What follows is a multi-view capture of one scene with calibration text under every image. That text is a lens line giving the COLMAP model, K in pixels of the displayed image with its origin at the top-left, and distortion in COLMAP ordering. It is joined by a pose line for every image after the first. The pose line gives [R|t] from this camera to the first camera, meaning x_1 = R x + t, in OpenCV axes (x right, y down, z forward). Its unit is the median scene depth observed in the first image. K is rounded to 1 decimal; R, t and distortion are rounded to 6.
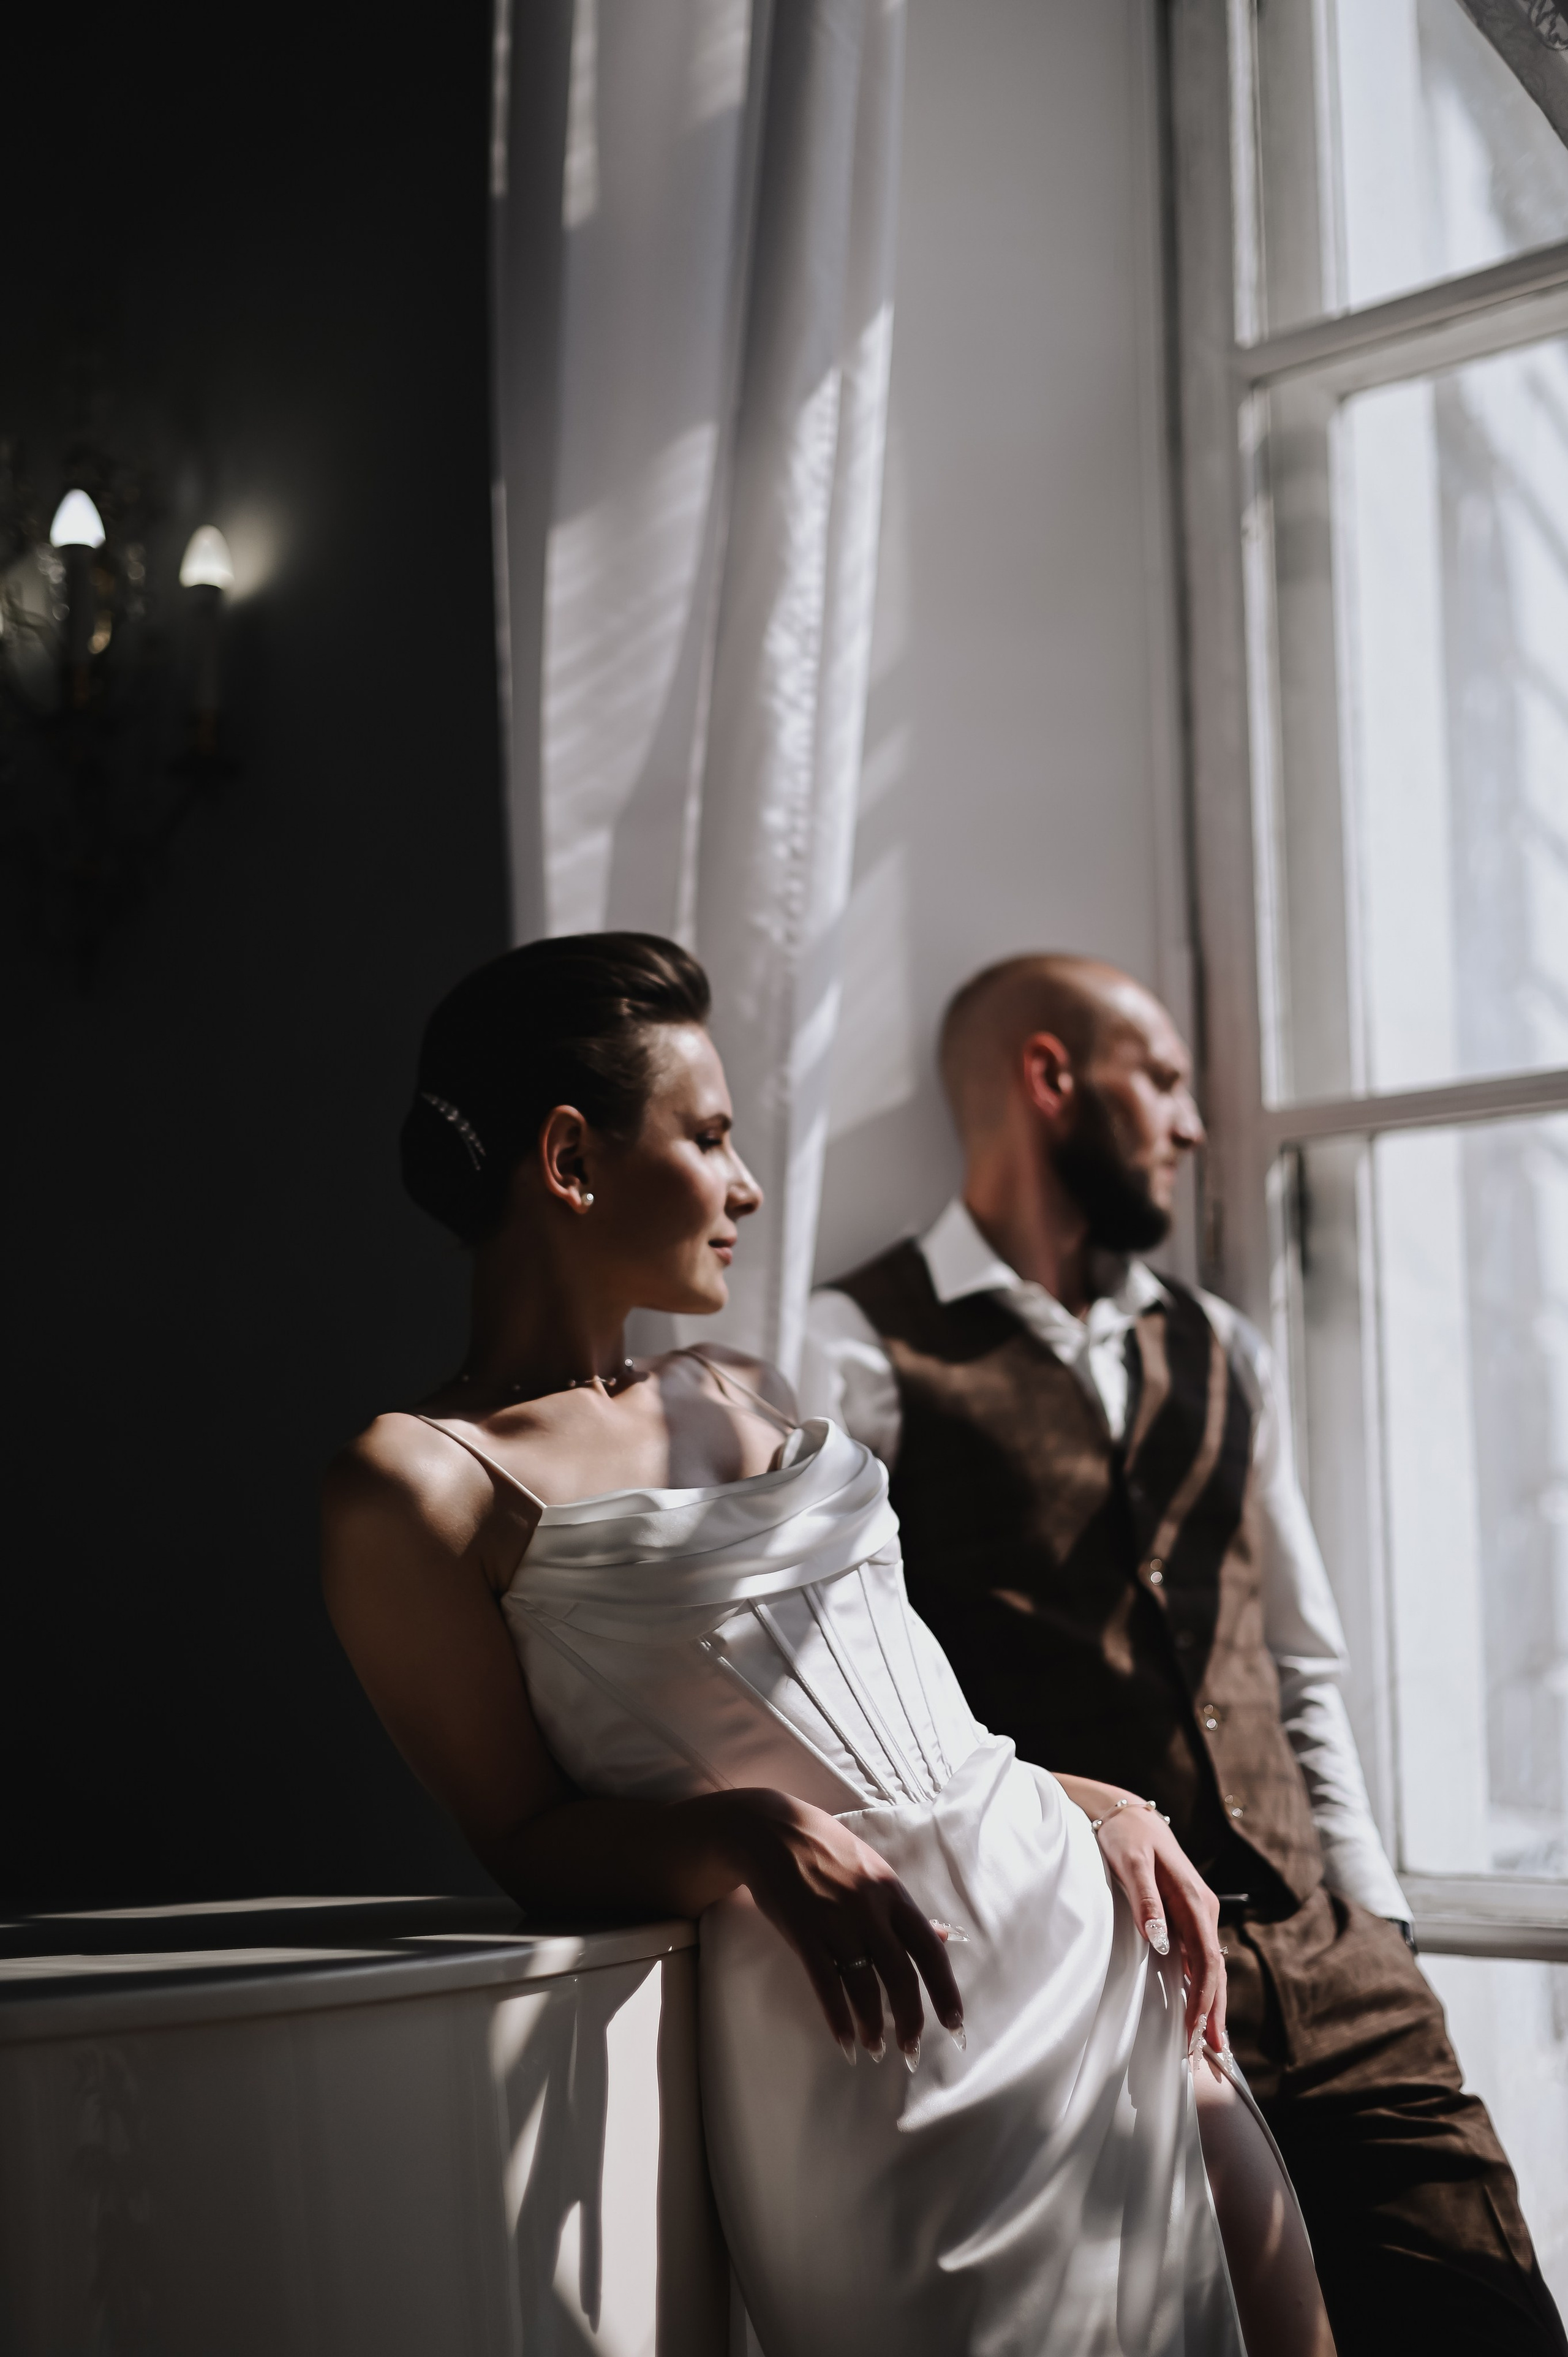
lens RADIAL K [[3585.8, 0, 784.0], [0, 3585.8, 1178.5], [0, 0, 1]] dist [0.022019, 0.020951]
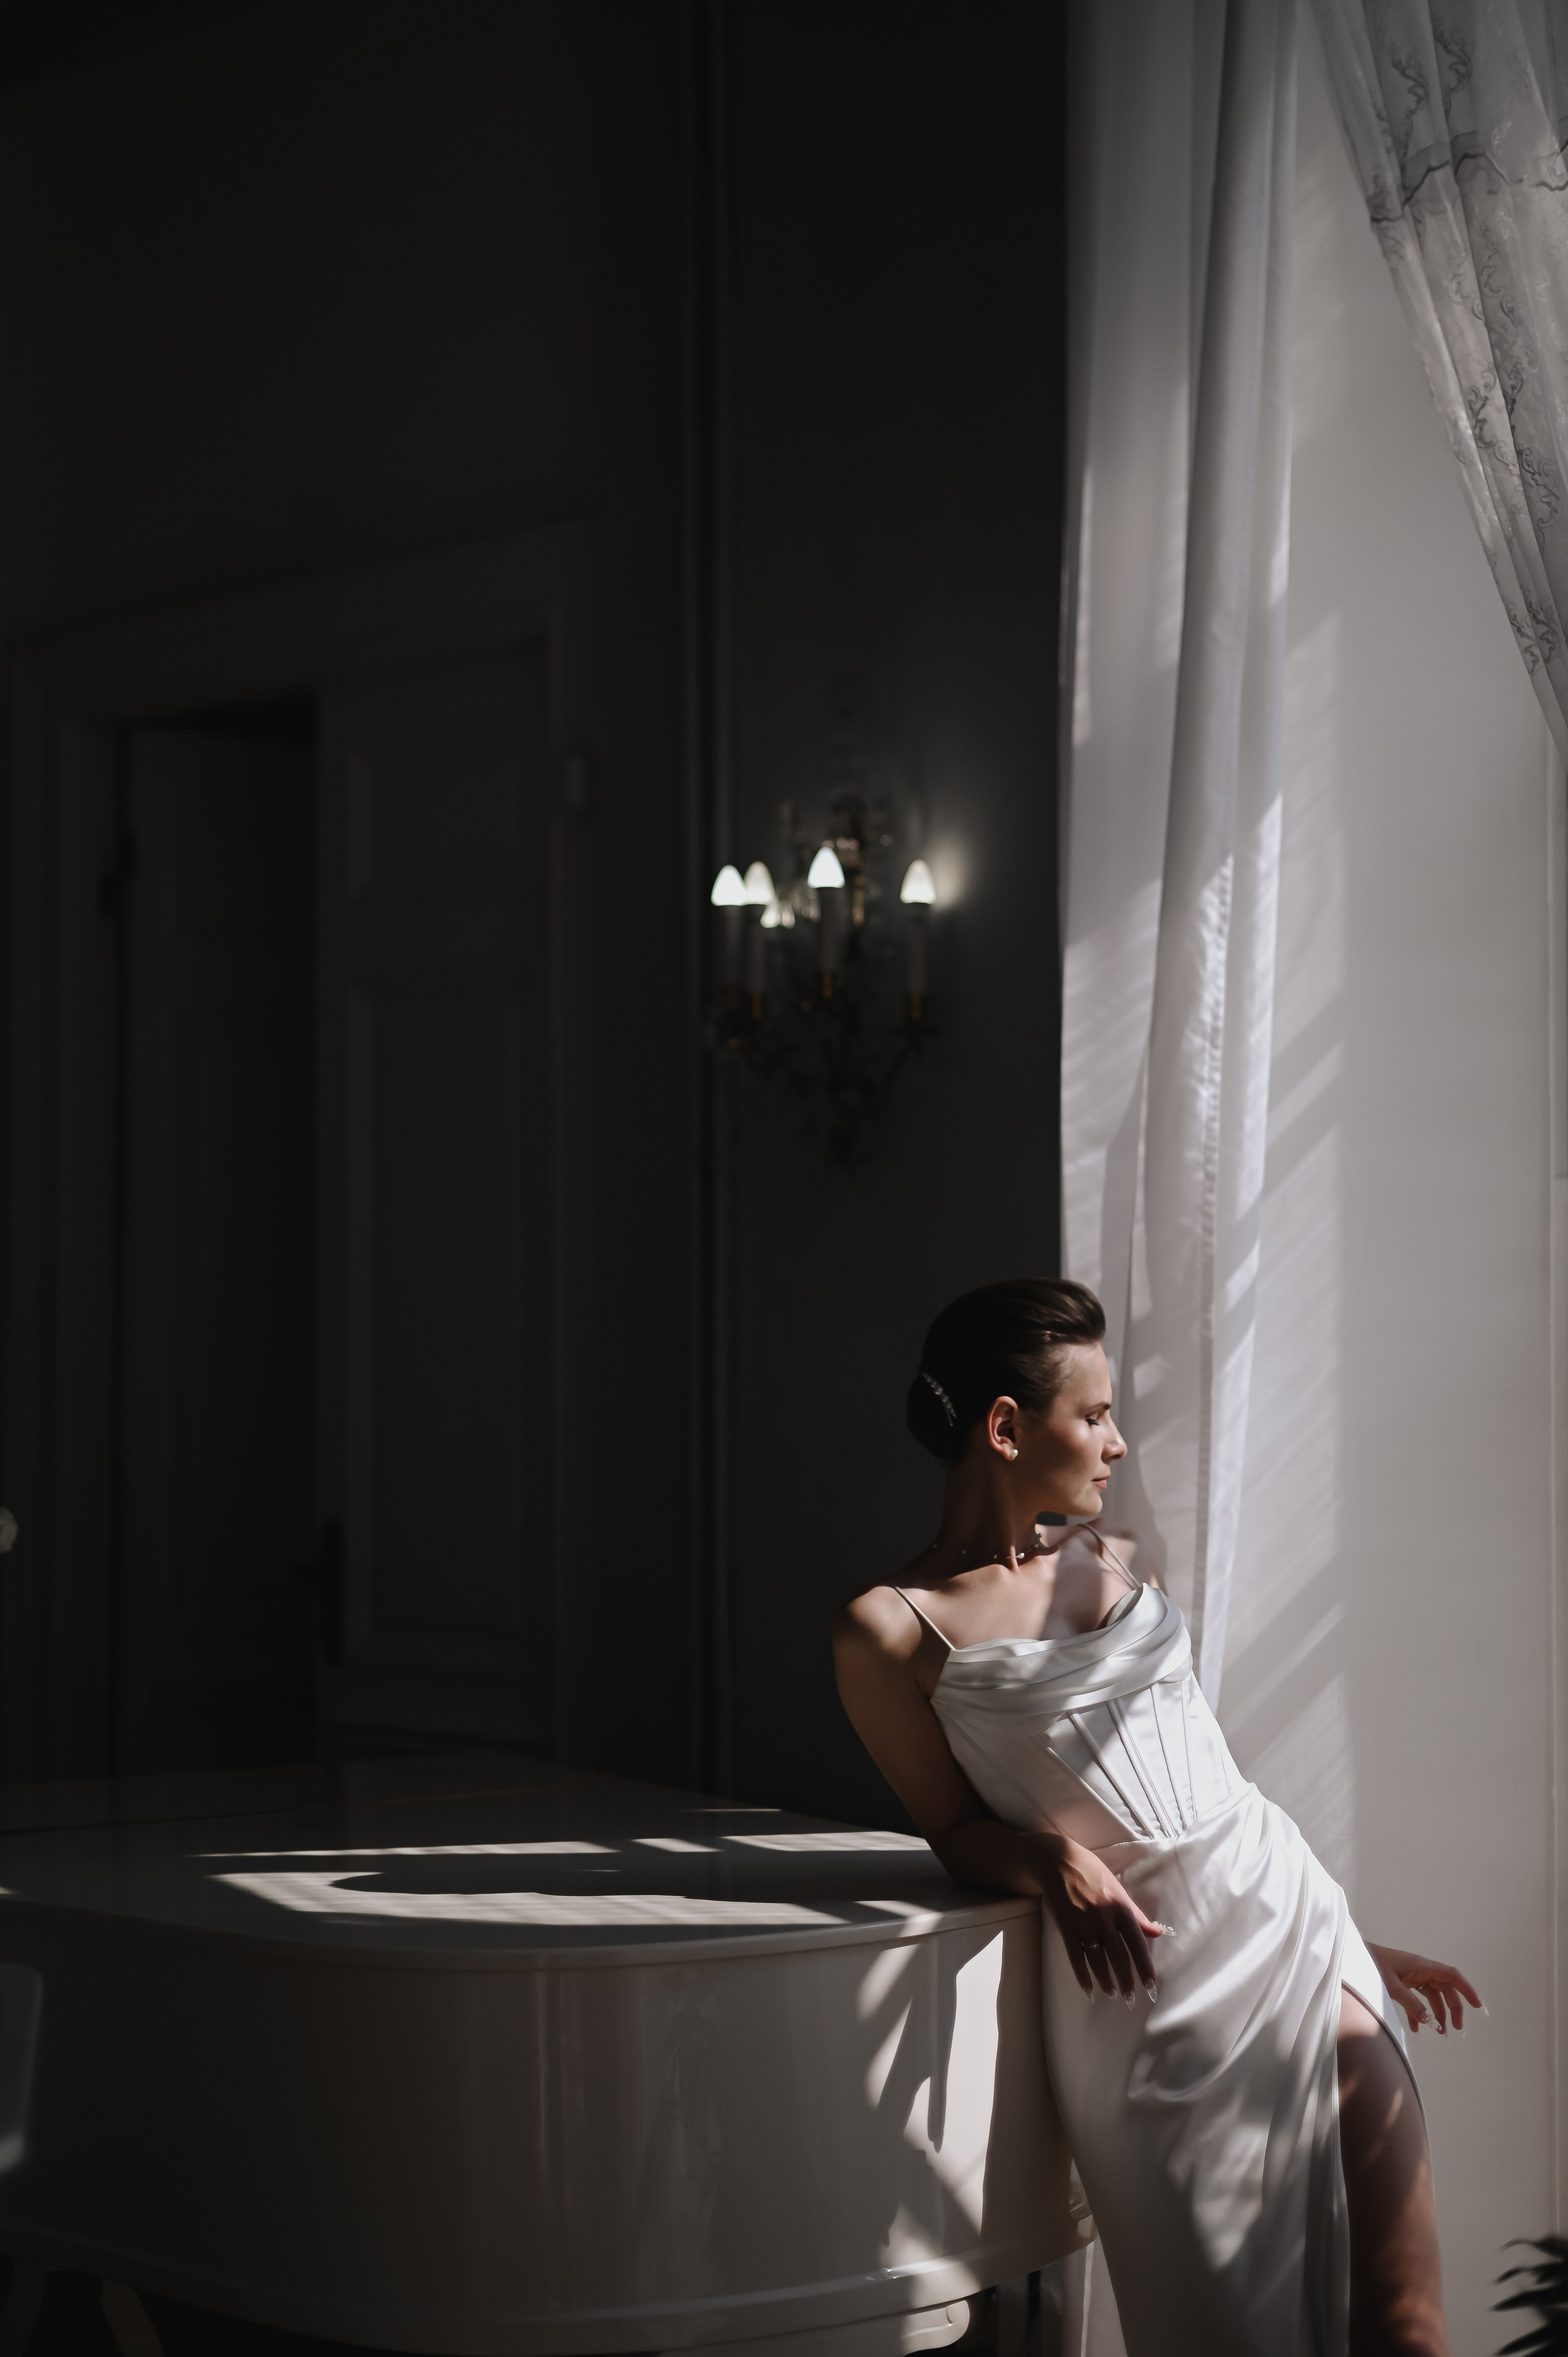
lens RADIAL K [[3313.2, 0, 864.2], [0, 3313.2, 1206.3], [0, 0, 1]] dist [0.009610, 0.012270]
pose [[0.954131, 0.008115, -0.299280, 0.333461], [0.017147, 0.996510, 0.081688, -0.229189], [0.298899, -0.083073, 0.950662, -0.444341]]
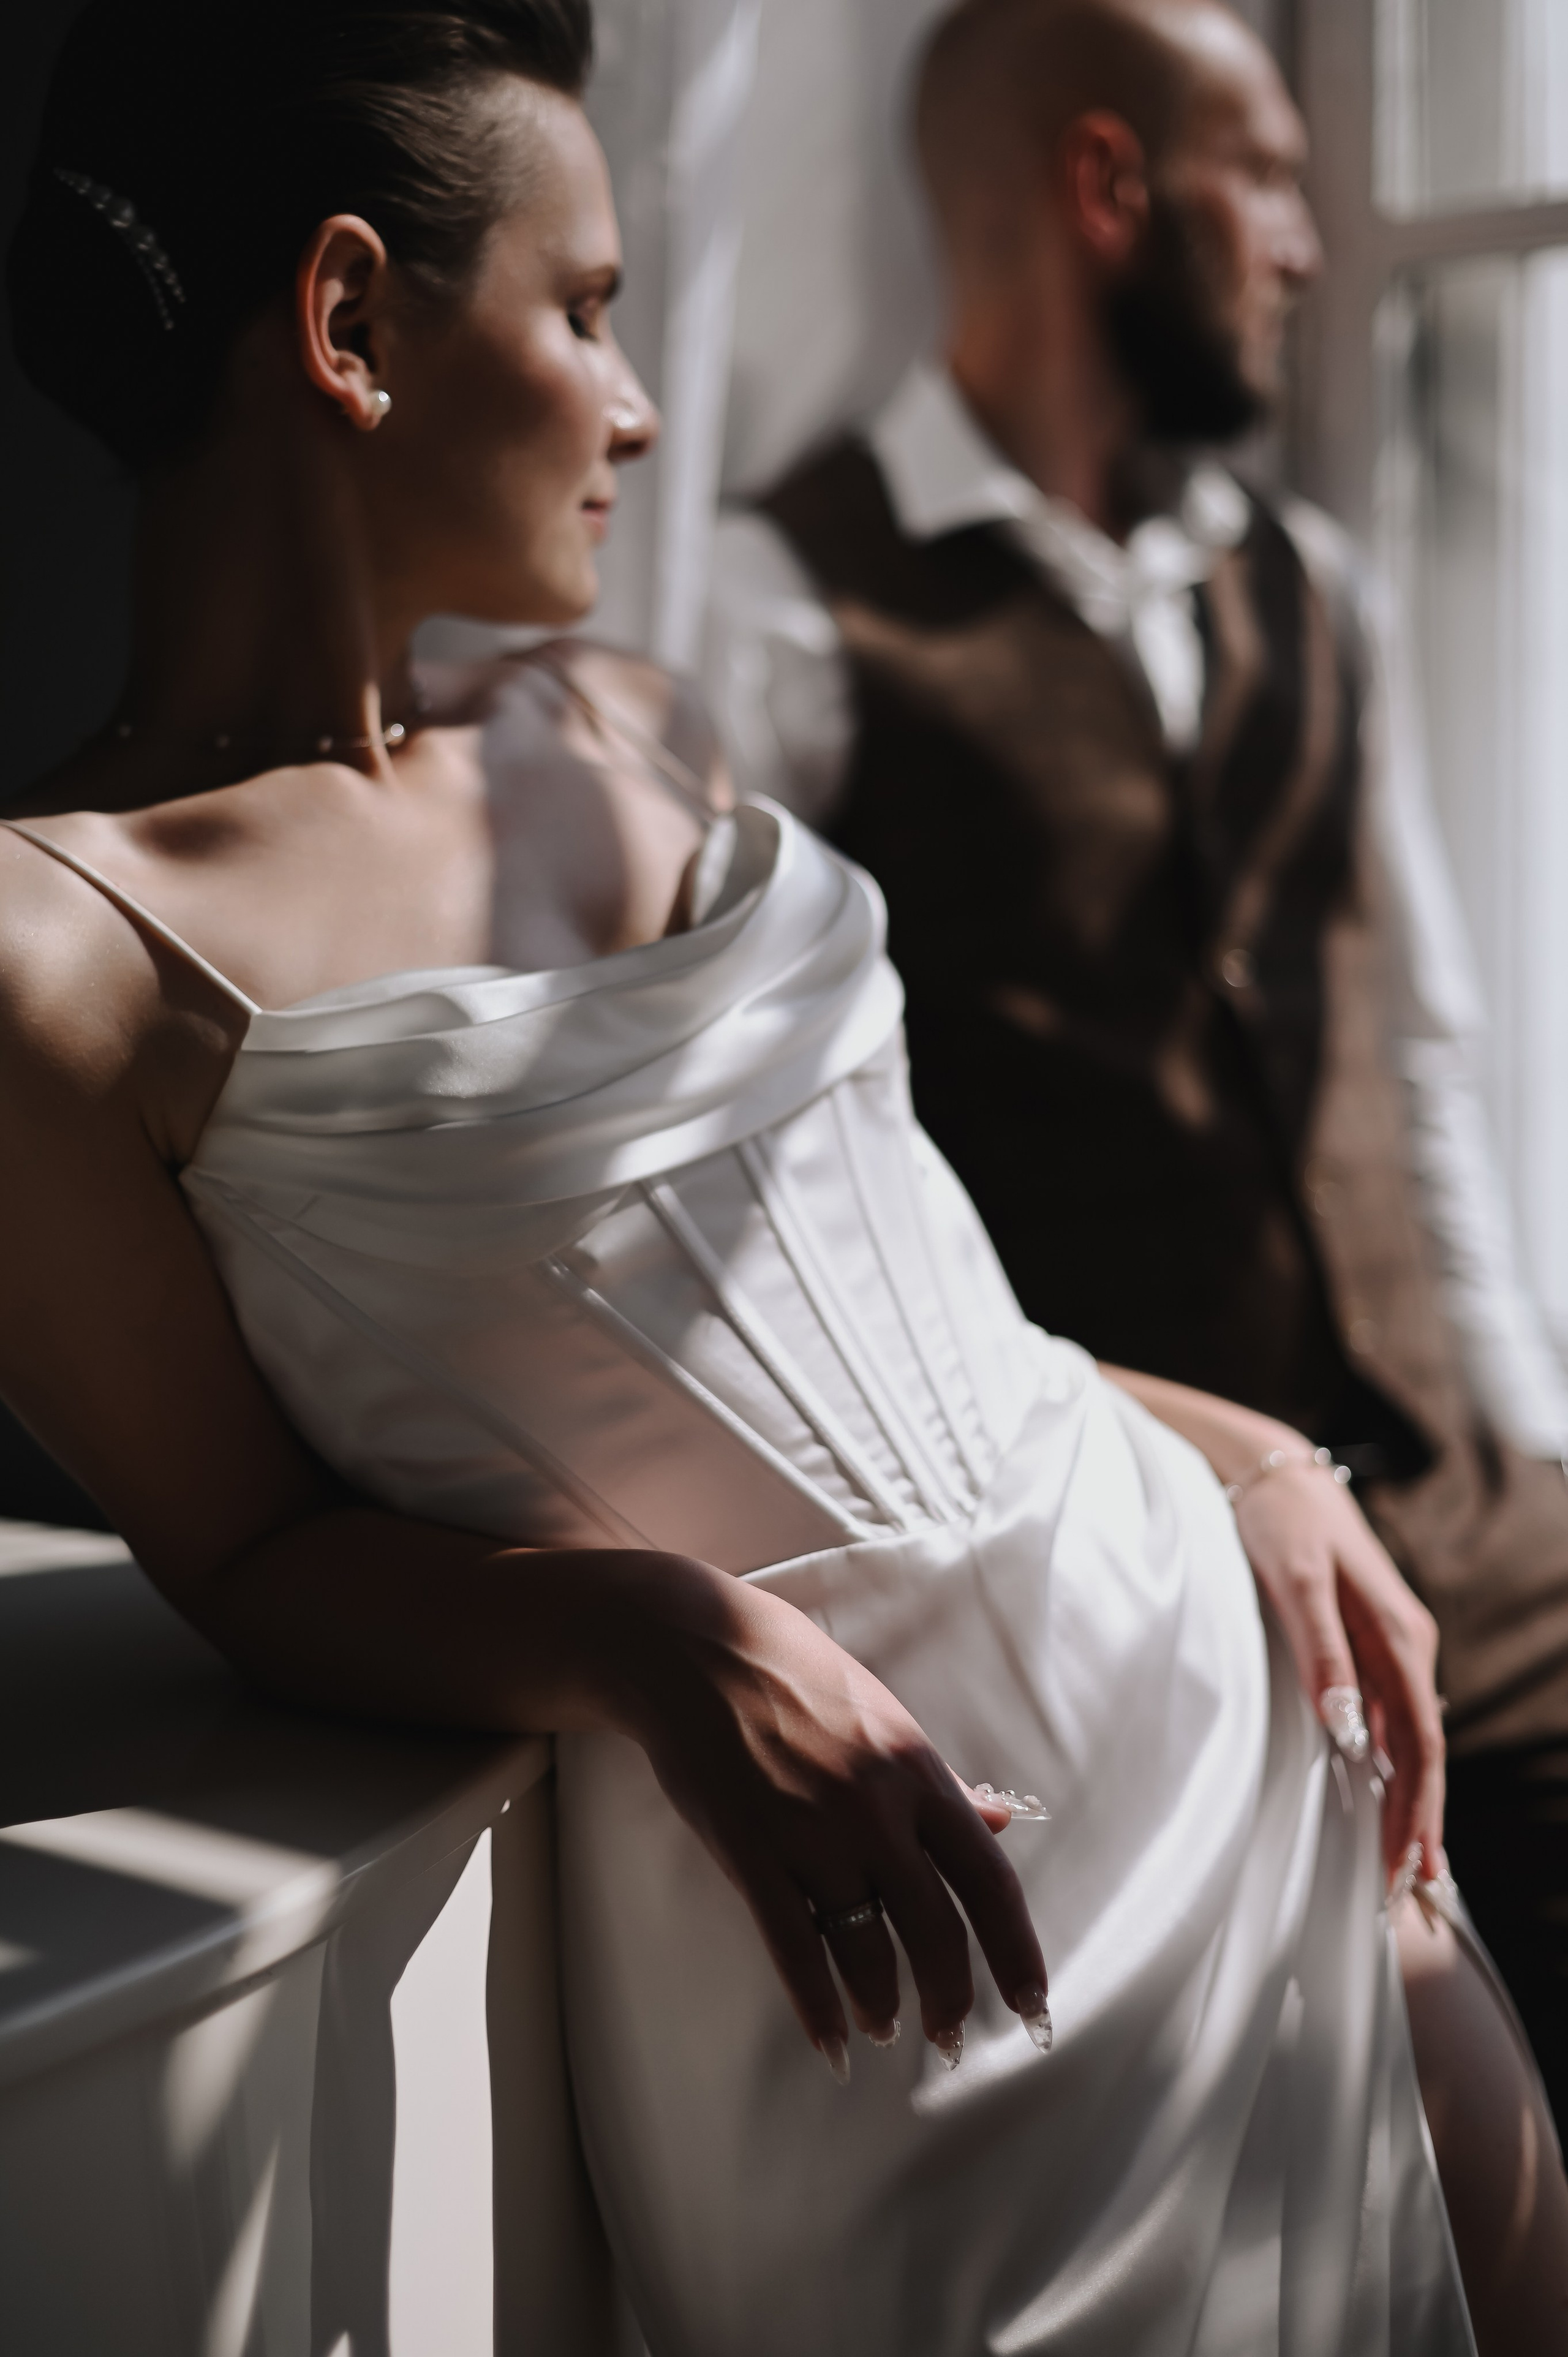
lens RADIAL K [[3585.8, 0, 784.0], [0, 3585.8, 1178.5], [0, 0, 1]] dist [0.022019, 0.020951]
pose [[0.998950, -0.011042, 0.044465, -0.010889], [-0.000360, 0.968600, 0.248622, -0.016910], [-0.045814, -0.248377, 0.967579, 0.438748]]
